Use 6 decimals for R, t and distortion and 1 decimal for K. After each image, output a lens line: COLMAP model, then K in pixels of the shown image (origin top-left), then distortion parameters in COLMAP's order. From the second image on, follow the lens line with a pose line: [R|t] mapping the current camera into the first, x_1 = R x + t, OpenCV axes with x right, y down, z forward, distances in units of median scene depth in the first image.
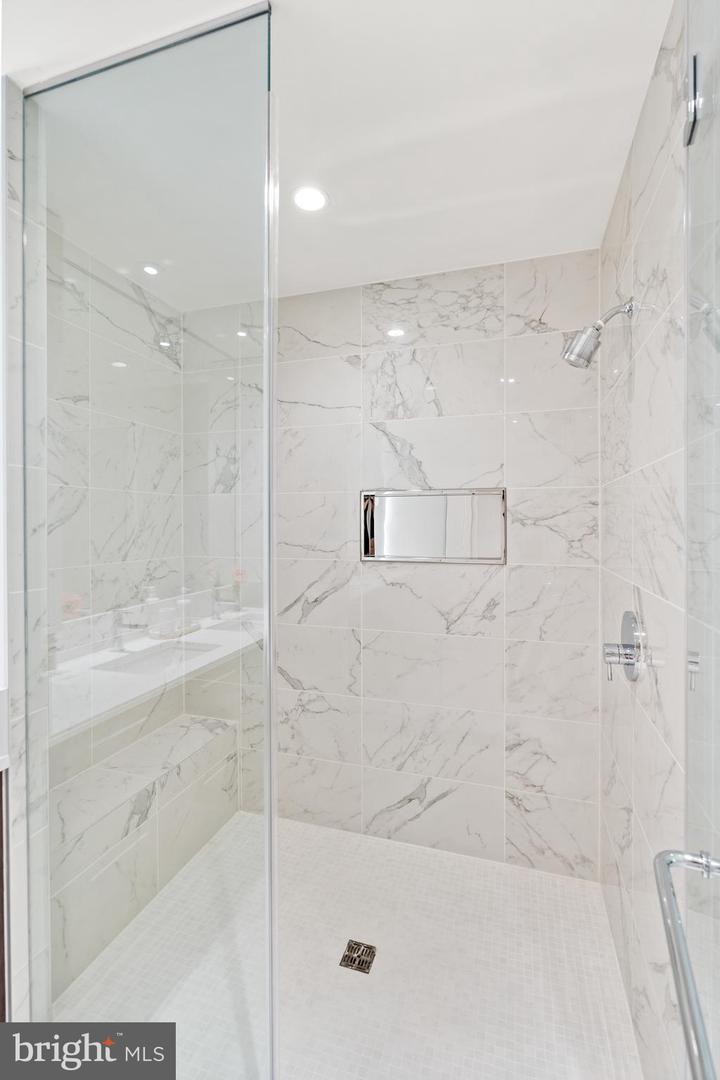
lens RADIAL K [[472.2, 0, 384.6], [0, 472.2, 524.3], [0, 0, 1]] dist [-0.002075, 0.000815]
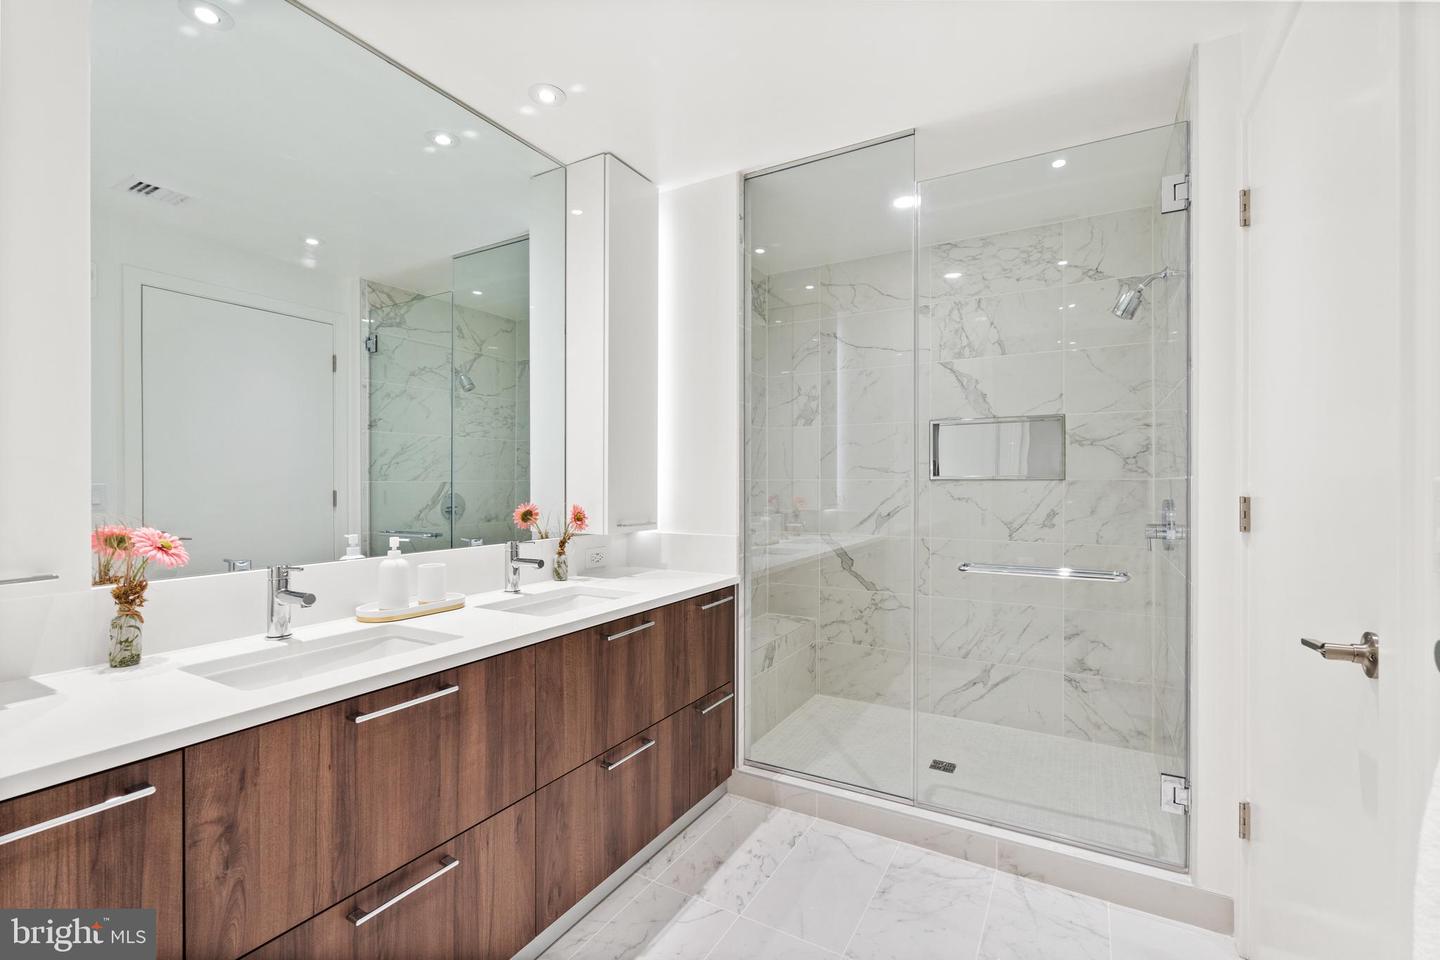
lens RADIAL K [[629.7, 0, 730.1], [0, 629.7, 483.1], [0, 0, 1]] dist [-0.002075, 0.000815]
pose [[0.971906, 0.001274, -0.235367, -0.173476], [-0.001438, 0.999999, -0.000528, 0.091356], [0.235366, 0.000851, 0.971906, -0.678046]]
